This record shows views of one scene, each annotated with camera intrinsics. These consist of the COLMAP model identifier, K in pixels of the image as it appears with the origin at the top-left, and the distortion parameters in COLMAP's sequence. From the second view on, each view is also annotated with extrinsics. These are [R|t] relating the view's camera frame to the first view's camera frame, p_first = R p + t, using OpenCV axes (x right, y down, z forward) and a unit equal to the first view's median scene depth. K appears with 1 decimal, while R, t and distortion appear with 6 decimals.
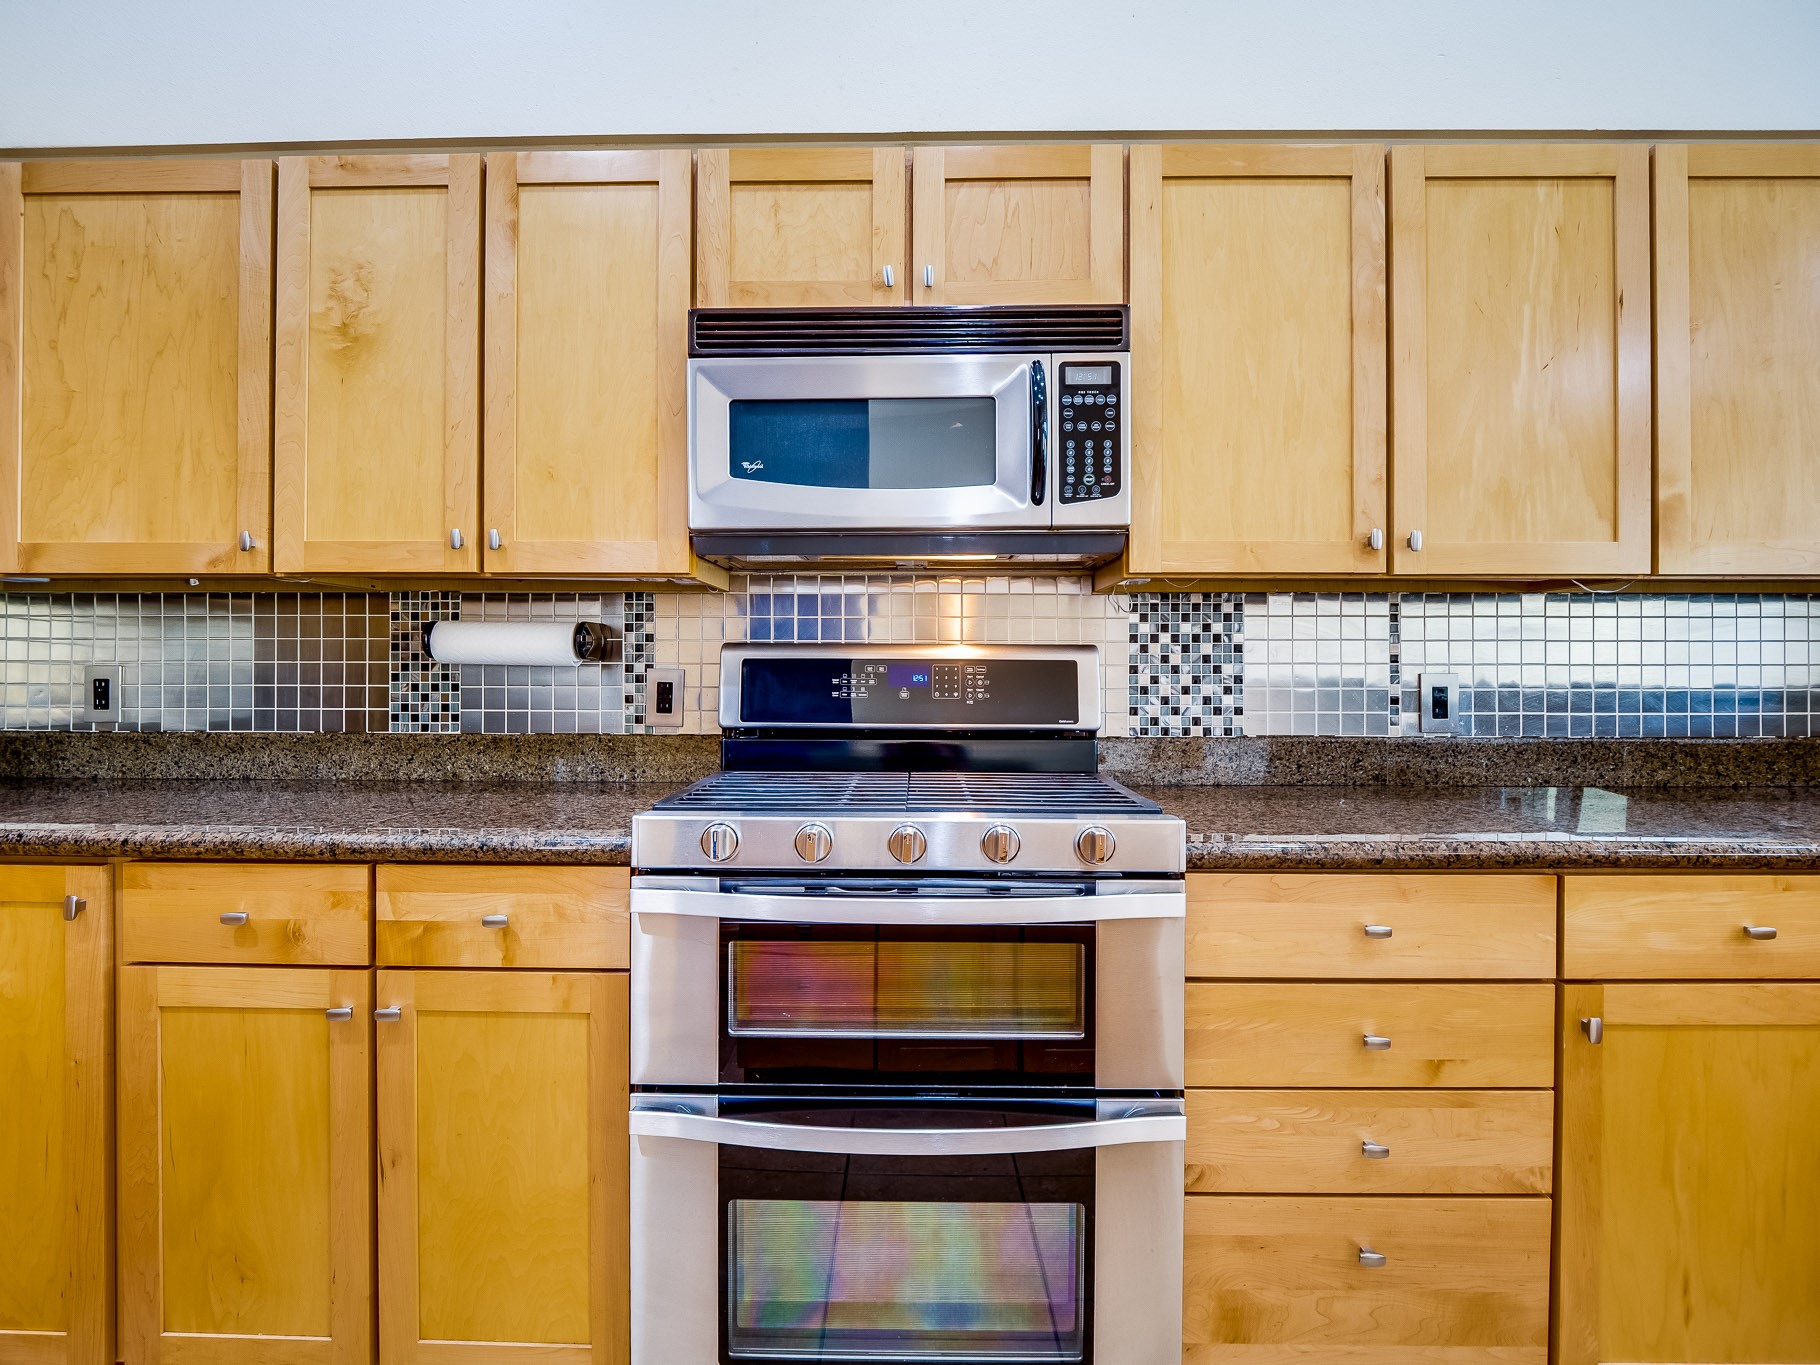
lens RADIAL K [[893.8, 0, 903.3], [0, 893.8, 669.9], [0, 0, 1]] dist [-0.014351, -0.001811]
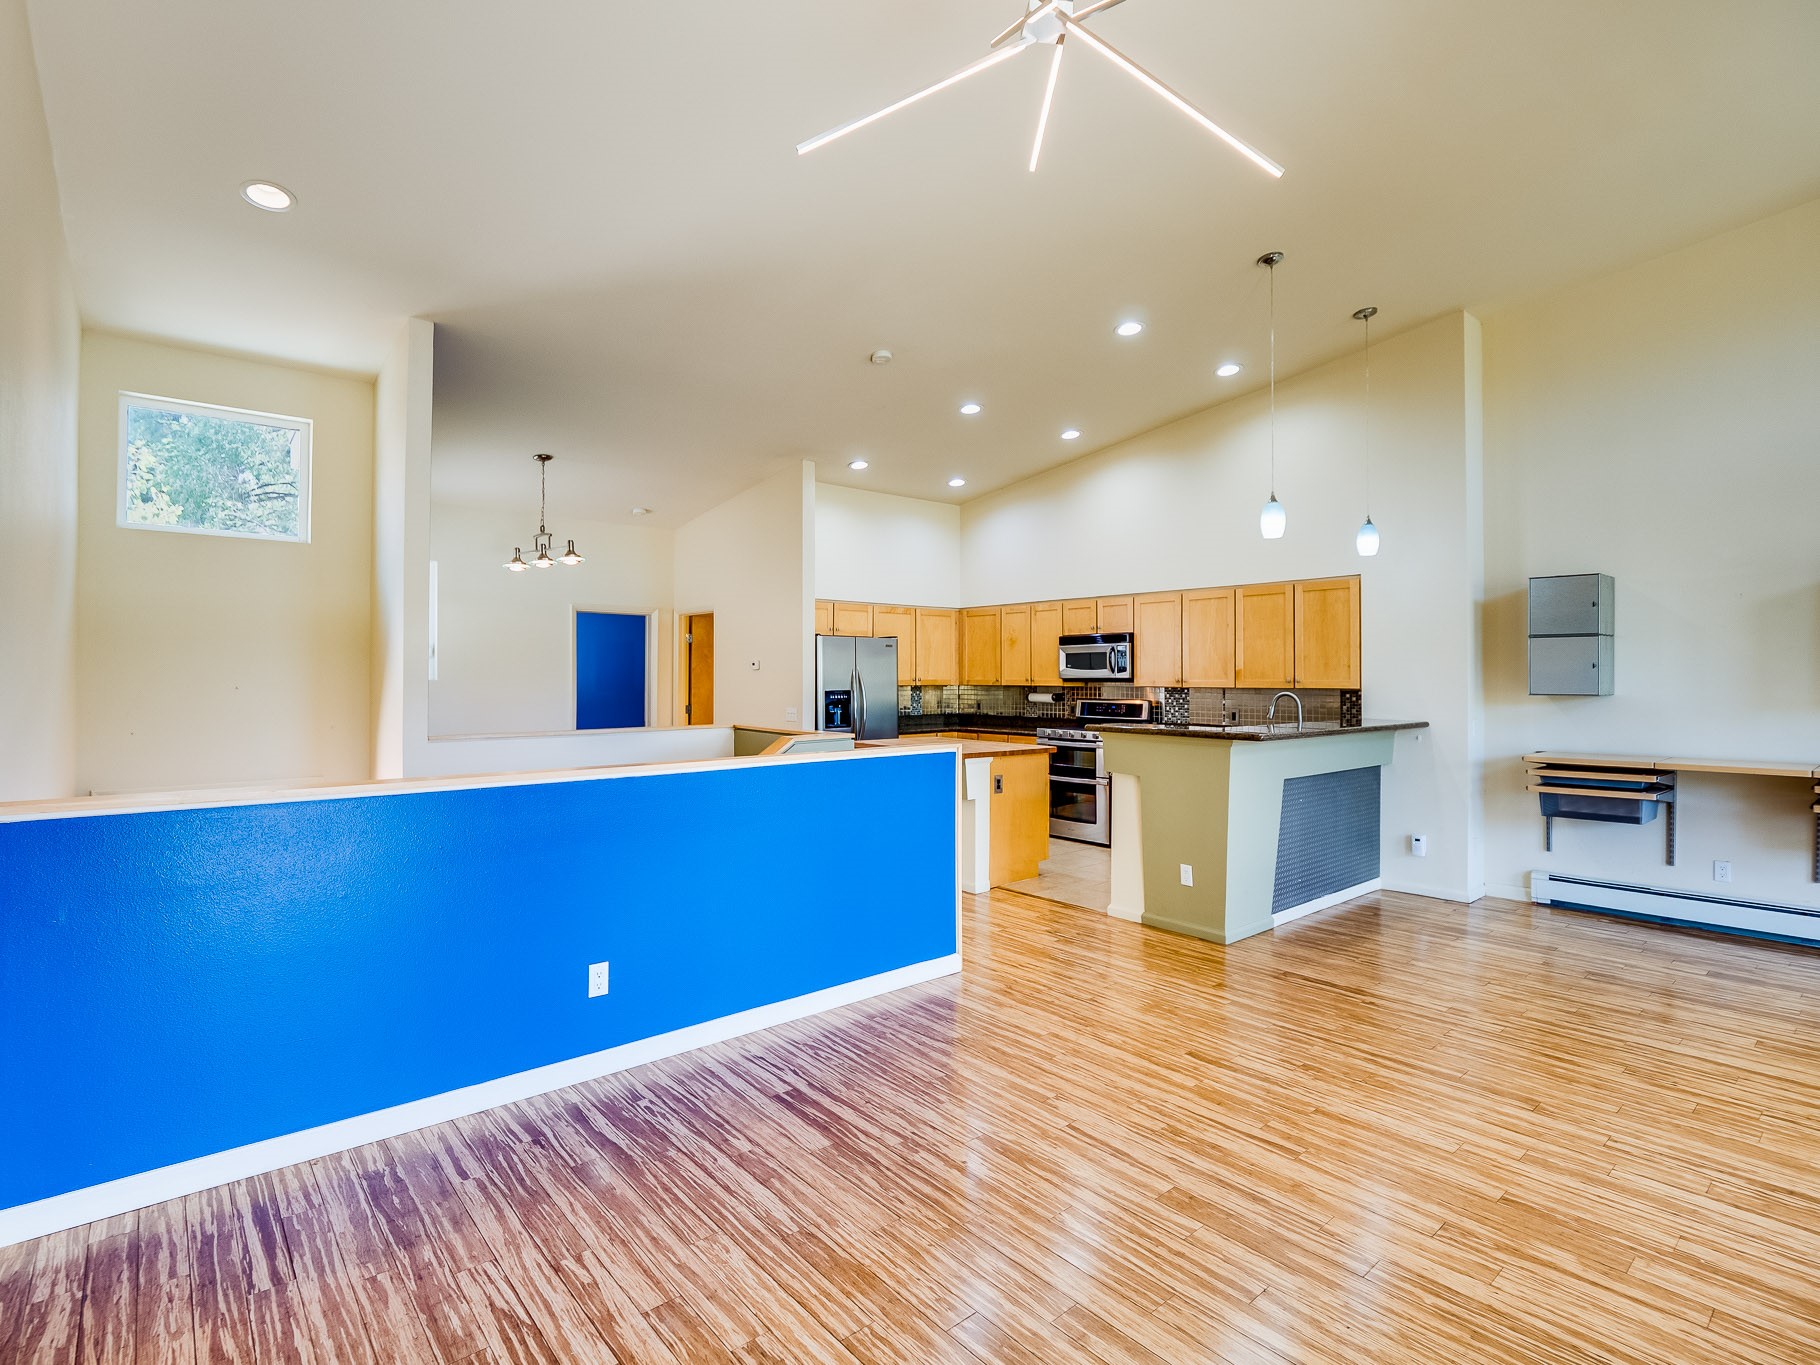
lens RADIAL K [[893.8, 0, 903.3], [0, 893.8, 669.9], [0, 0, 1]] dist [-0.014351, -0.001811]
pose [[0.662918, -0.008409, -0.748645, 2.990841], [0.002455, 0.999956, -0.009057, -0.155978], [0.748688, 0.004166, 0.662909, -3.078735]]
